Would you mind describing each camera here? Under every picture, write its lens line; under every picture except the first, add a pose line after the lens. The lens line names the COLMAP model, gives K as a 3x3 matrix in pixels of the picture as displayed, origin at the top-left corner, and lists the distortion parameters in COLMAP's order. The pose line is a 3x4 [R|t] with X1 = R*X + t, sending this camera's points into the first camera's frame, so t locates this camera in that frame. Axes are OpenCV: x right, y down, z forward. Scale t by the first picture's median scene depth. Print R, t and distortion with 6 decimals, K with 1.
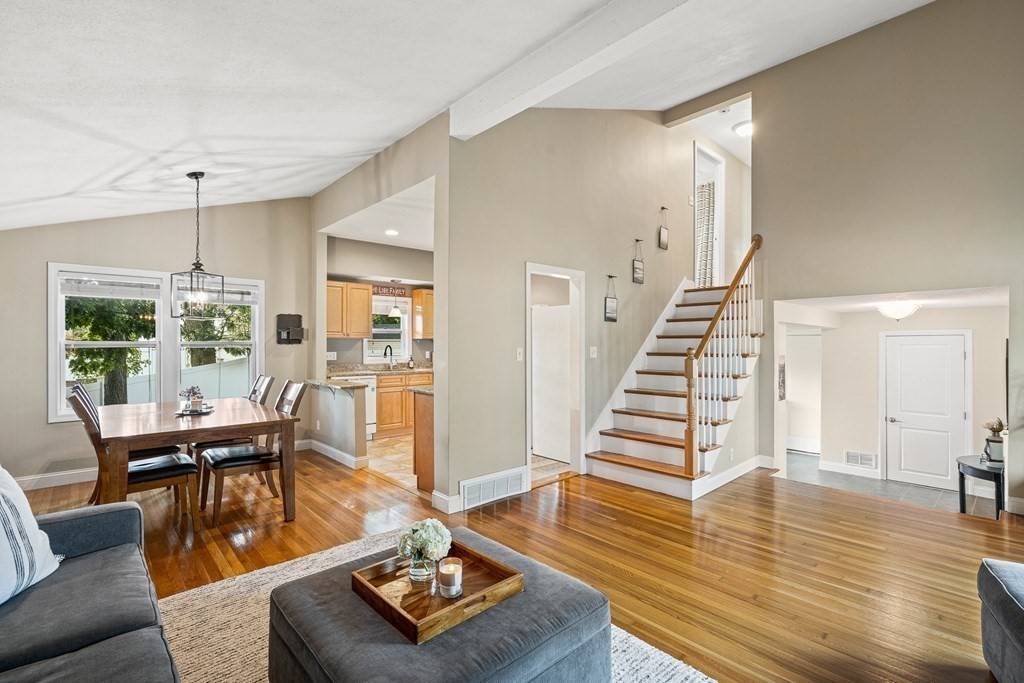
lens RADIAL K [[467.0, 0, 510.1], [0, 467.0, 345.5], [0, 0, 1]] dist [-0.000238, 0.000959]
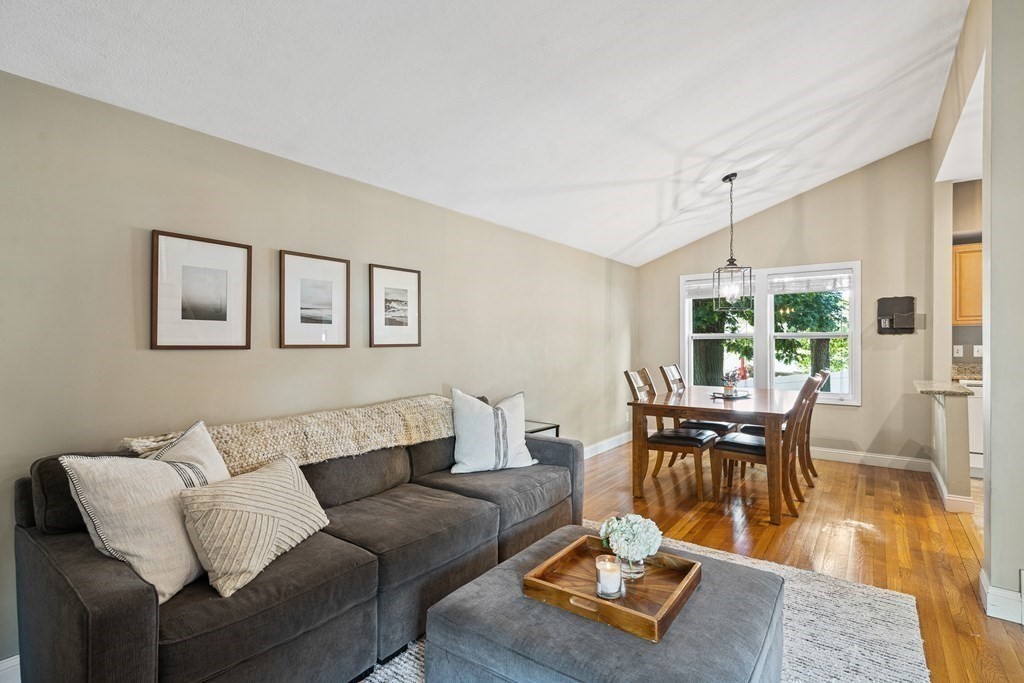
lens RADIAL K [[490.7, 0, 511.2], [0, 490.7, 345.2], [0, 0, 1]] dist [0.001798, -0.000042]
pose [[0.189965, 0.003843, -0.981783, 0.272984], [-0.000092, 0.999992, 0.003897, 0.014636], [0.981791, -0.000650, 0.189964, 0.222553]]
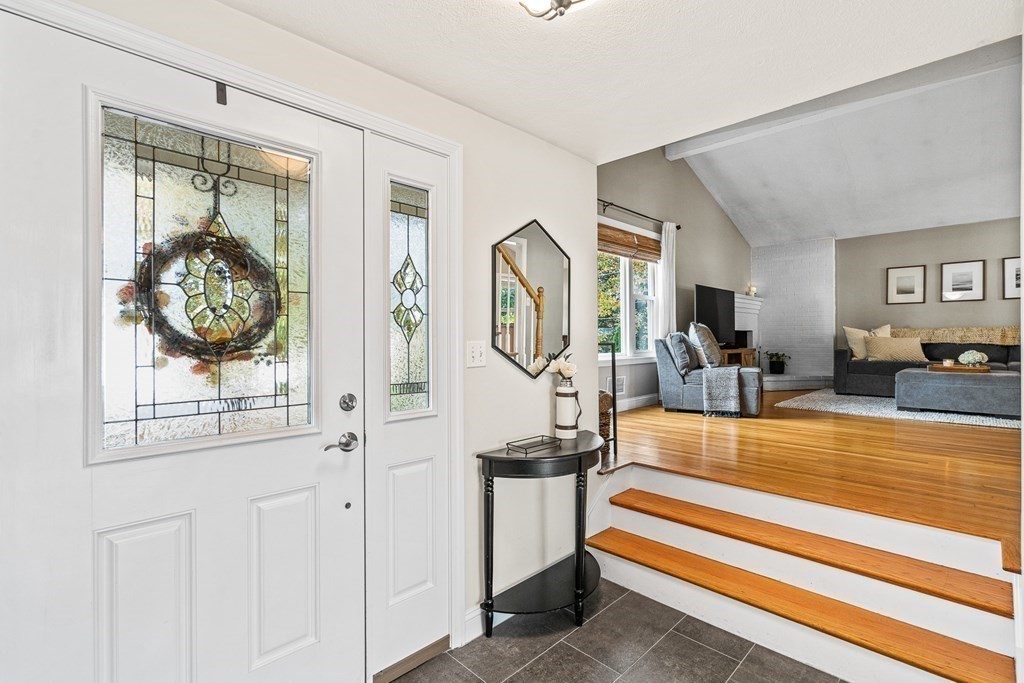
lens RADIAL K [[475.6, 0, 512.1], [0, 475.6, 337.7], [0, 0, 1]] dist [-0.000202, 0.000765]
pose [[-0.998799, 0.005337, -0.048709, 0.939229], [0.005226, 0.999983, 0.002411, 0.107611], [0.048721, 0.002154, -0.998810, 1.319802]]
